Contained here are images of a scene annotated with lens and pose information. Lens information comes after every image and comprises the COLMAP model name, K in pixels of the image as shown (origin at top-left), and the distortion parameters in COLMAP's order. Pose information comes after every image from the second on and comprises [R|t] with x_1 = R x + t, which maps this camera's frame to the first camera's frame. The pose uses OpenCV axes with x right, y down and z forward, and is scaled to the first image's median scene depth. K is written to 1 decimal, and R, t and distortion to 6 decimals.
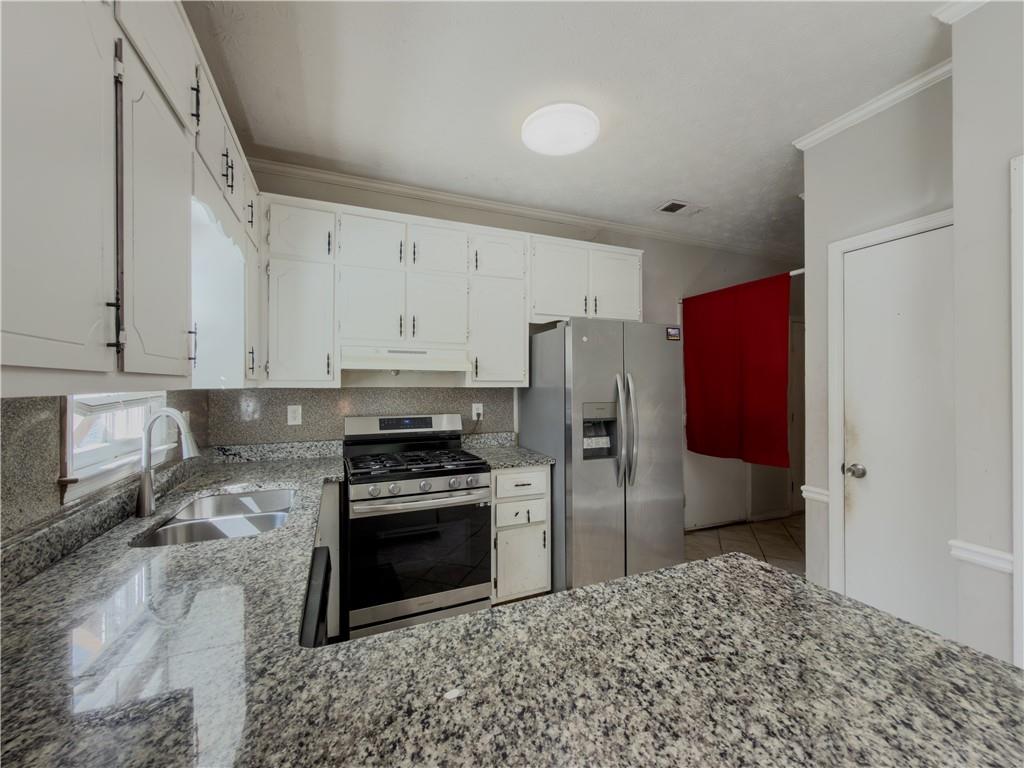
lens RADIAL K [[417.0, 0, 514.0], [0, 417.0, 382.2], [0, 0, 1]] dist [-0.000437, -0.000269]
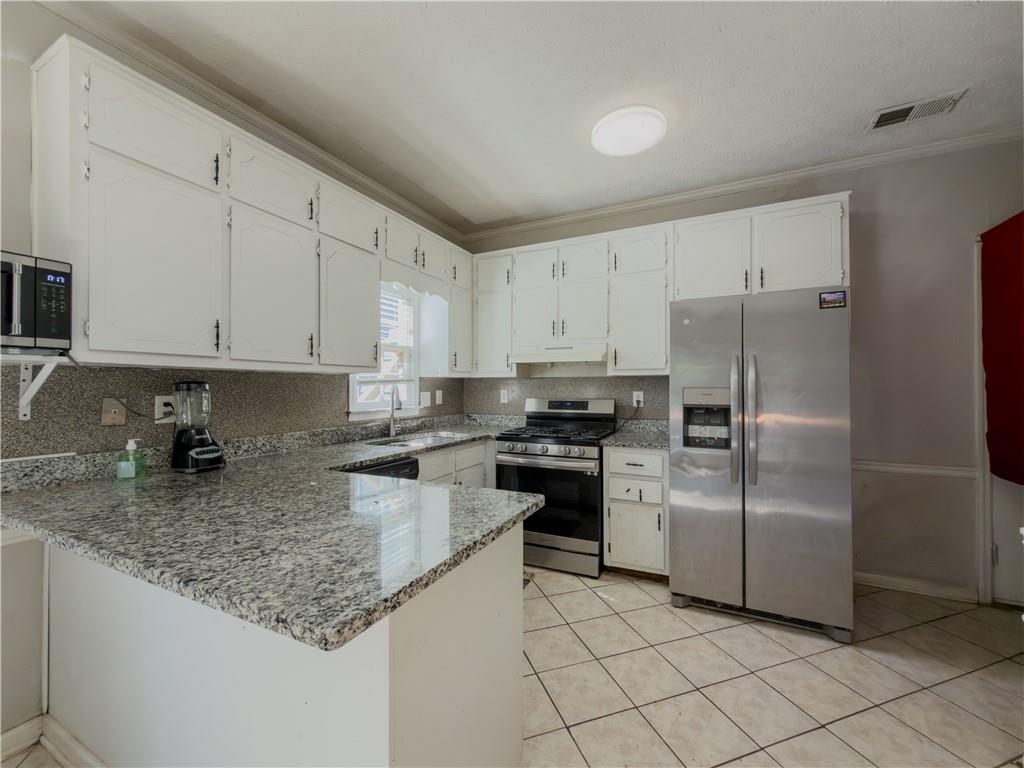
lens RADIAL K [[410.5, 0, 512.5], [0, 410.5, 383.8], [0, 0, 1]] dist [0.000367, -0.000140]
pose [[0.656677, -0.005909, -0.754149, 0.597322], [0.005979, 0.999979, -0.002628, 0.038637], [0.754149, -0.002784, 0.656698, 0.069453]]
